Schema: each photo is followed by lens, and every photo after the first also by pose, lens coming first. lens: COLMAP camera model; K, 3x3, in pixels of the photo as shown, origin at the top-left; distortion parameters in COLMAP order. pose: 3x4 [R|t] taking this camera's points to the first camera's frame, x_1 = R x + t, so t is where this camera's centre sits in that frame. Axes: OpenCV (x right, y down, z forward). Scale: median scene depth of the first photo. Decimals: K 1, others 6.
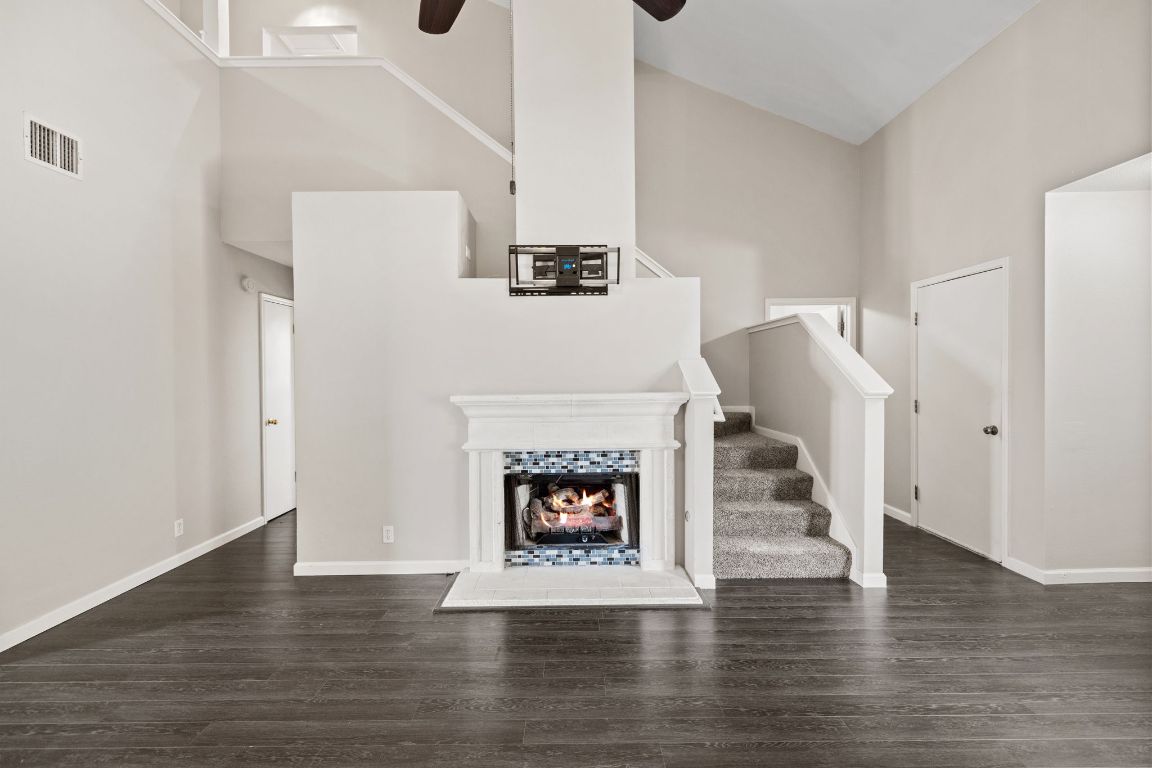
lens RADIAL K [[484.8, 0, 571.1], [0, 484.8, 376.3], [0, 0, 1]] dist [0.000671, -0.000656]
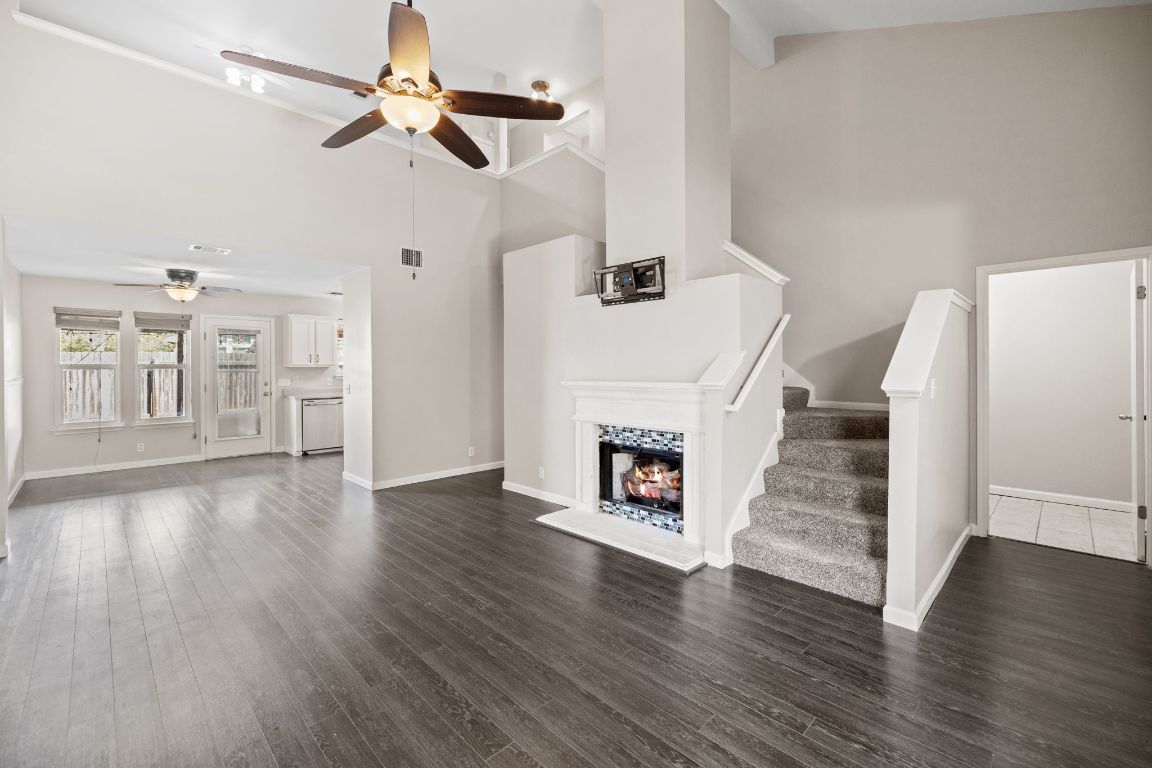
lens RADIAL K [[484.8, 0, 575.0], [0, 484.8, 367.7], [0, 0, 1]] dist [0.000671, -0.000656]
pose [[0.700745, 0.005314, -0.713392, 0.759971], [-0.005005, 0.999984, 0.002533, -0.002411], [0.713394, 0.001795, 0.700760, 0.024697]]
